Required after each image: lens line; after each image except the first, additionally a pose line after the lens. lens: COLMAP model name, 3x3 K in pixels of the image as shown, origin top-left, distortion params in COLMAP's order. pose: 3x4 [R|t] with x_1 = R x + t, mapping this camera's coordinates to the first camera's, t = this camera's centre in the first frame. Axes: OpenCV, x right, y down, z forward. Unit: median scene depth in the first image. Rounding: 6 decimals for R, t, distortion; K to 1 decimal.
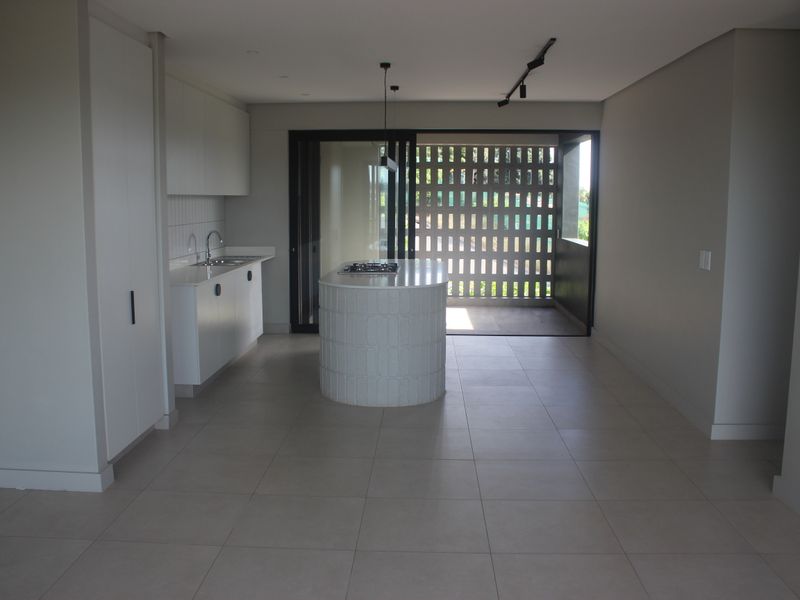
lens RADIAL K [[752.9, 0, 399.6], [0, 752.9, 303.9], [0, 0, 1]] dist [-0.117734, 0.000000]
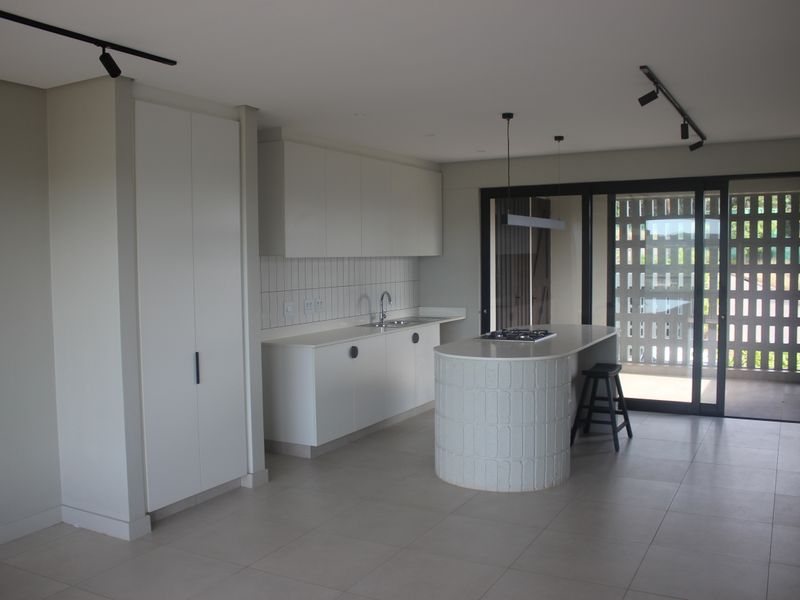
lens RADIAL K [[752.9, 0, 399.8], [0, 752.9, 301.0], [0, 0, 1]] dist [-0.117734, 0.000000]
pose [[0.896049, 0.010206, -0.443838, 0.213421], [-0.044416, 0.996781, -0.066749, -0.018706], [0.441728, 0.079524, 0.893618, 0.103186]]
